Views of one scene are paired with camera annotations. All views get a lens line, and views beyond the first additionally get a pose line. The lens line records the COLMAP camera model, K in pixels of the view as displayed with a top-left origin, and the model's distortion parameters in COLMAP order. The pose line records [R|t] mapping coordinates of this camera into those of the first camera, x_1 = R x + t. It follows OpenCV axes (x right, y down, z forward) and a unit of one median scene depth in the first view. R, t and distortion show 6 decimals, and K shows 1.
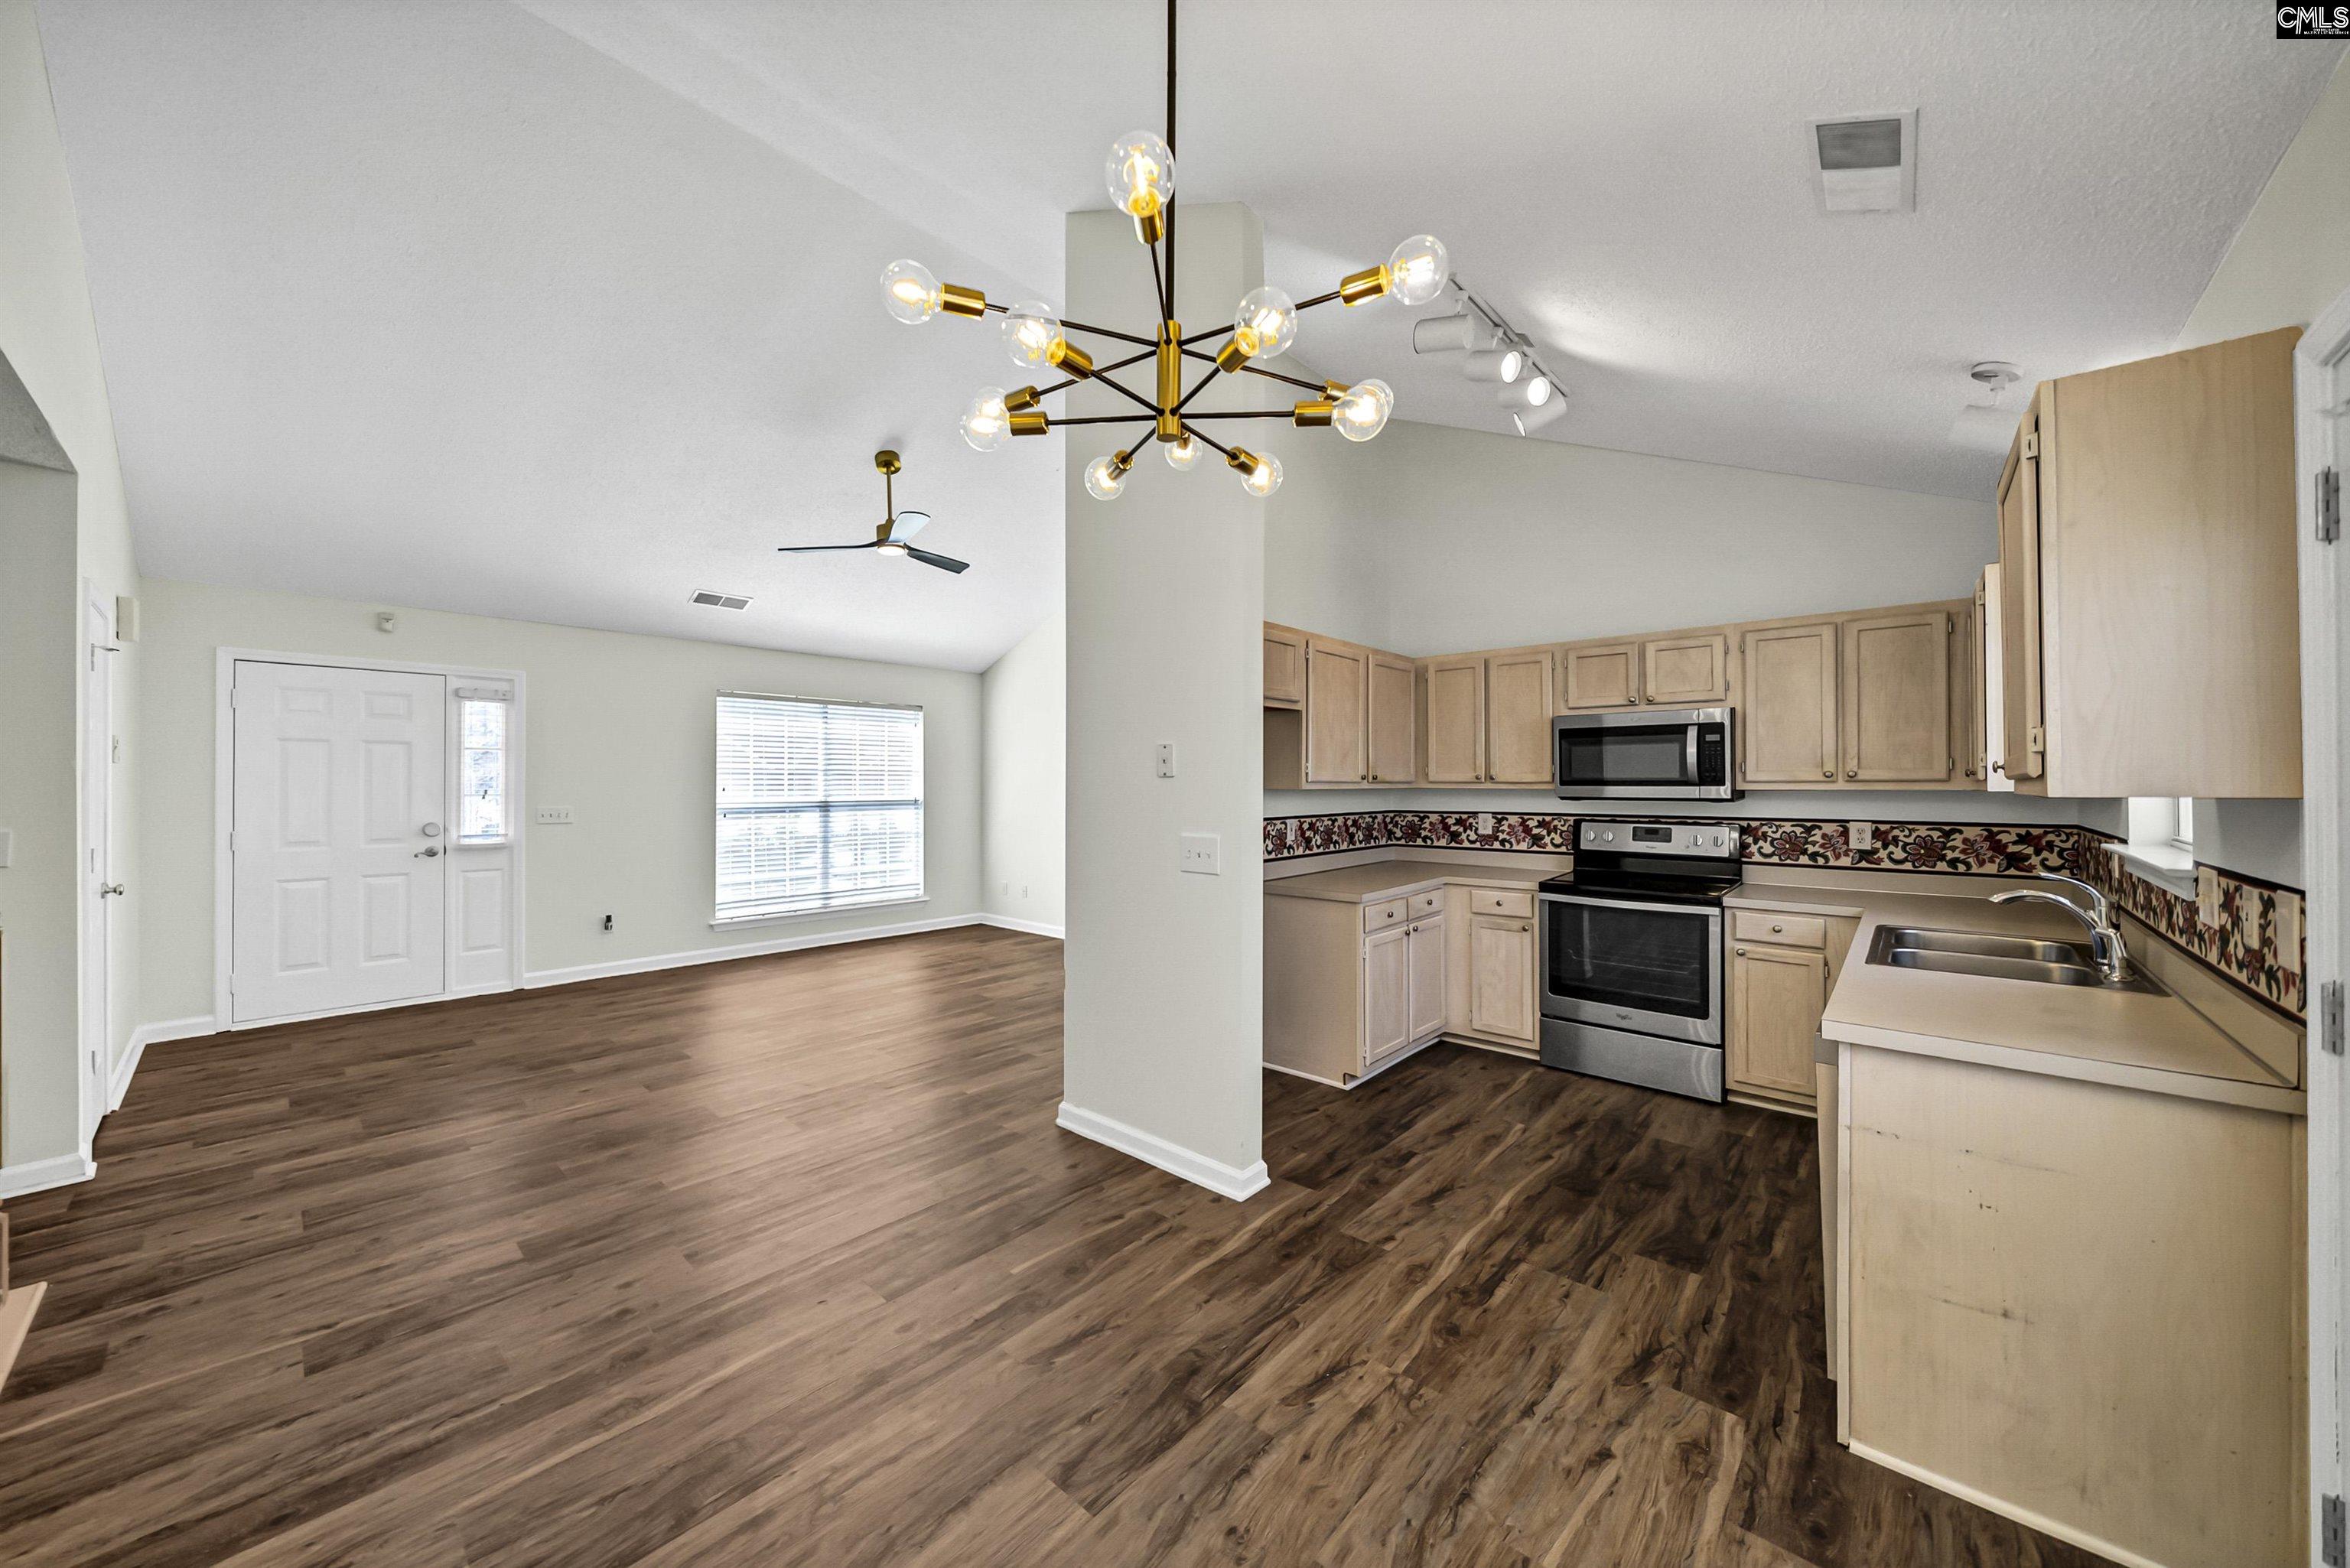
lens RADIAL K [[842.4, 0, 1175.0], [0, 842.4, 784.0], [0, 0, 1]] dist [-0.000904, -0.000157]
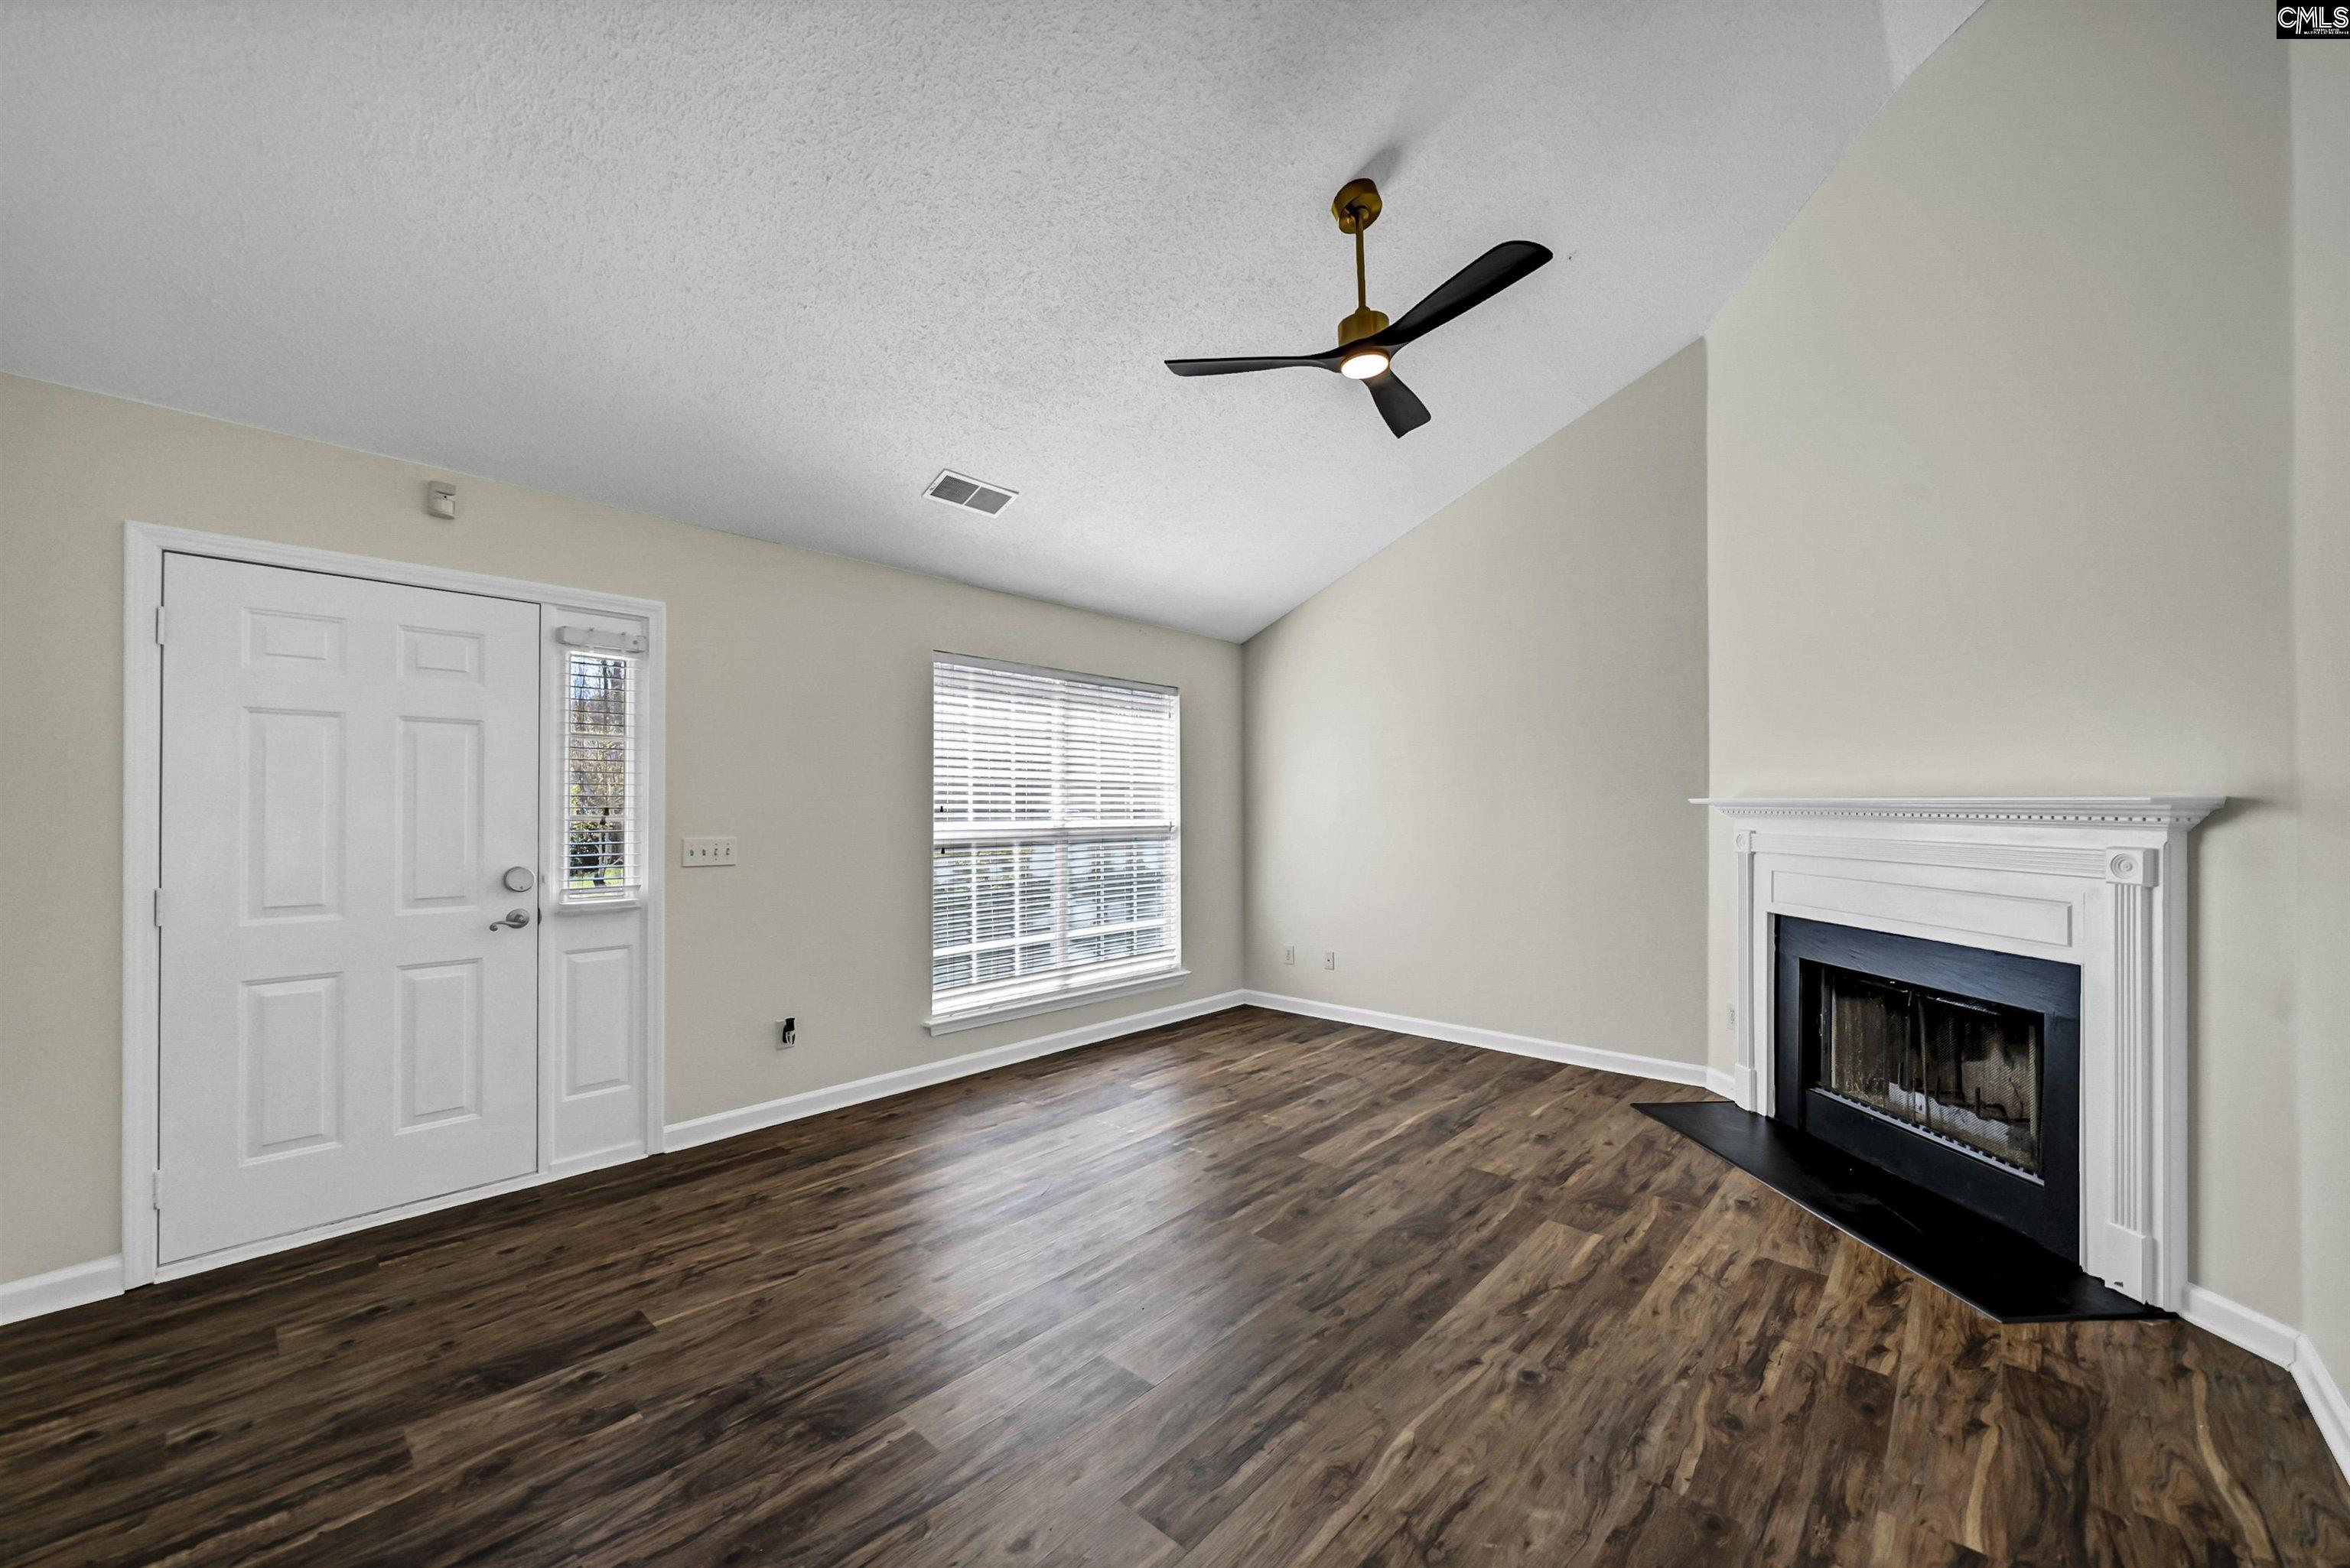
lens RADIAL K [[860.9, 0, 1137.3], [0, 860.9, 805.7], [0, 0, 1]] dist [-0.004690, -0.000079]
pose [[0.999995, -0.002830, -0.001398, -0.451617], [0.002824, 0.999984, -0.004804, 0.008546], [0.001412, 0.004800, 0.999987, 0.414161]]
